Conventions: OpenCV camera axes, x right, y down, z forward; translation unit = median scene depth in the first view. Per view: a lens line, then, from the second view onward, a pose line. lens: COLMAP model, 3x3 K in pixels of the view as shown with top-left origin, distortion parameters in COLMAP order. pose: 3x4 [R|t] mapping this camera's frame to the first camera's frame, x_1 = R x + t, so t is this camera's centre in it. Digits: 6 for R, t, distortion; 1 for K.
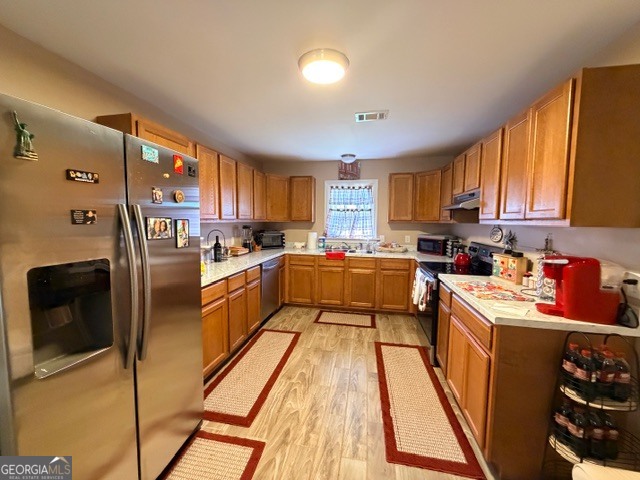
lens RADIAL K [[255.4, 0, 317.2], [0, 255.4, 238.6], [0, 0, 1]] dist [-0.000848, -0.000257]
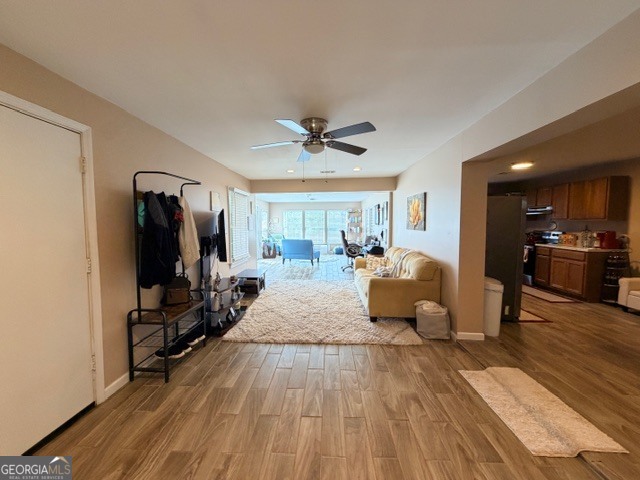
lens RADIAL K [[255.4, 0, 317.2], [0, 255.4, 238.6], [0, 0, 1]] dist [-0.000848, -0.000257]
pose [[0.987353, -0.028670, 0.155922, -2.508040], [0.029731, 0.999548, -0.004477, 0.067334], [-0.155723, 0.009056, 0.987759, -1.305607]]
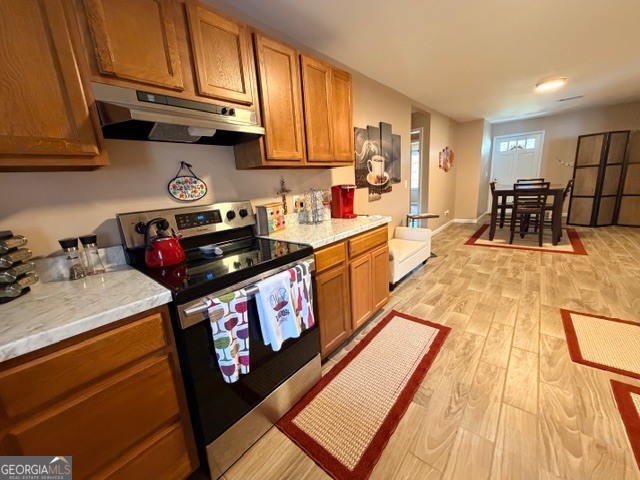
lens RADIAL K [[255.4, 0, 317.2], [0, 255.4, 238.6], [0, 0, 1]] dist [-0.000848, -0.000257]
pose [[-0.870762, -0.060238, 0.488001, 0.221654], [0.092619, 0.954608, 0.283100, -0.068324], [-0.482903, 0.291711, -0.825657, 2.144075]]
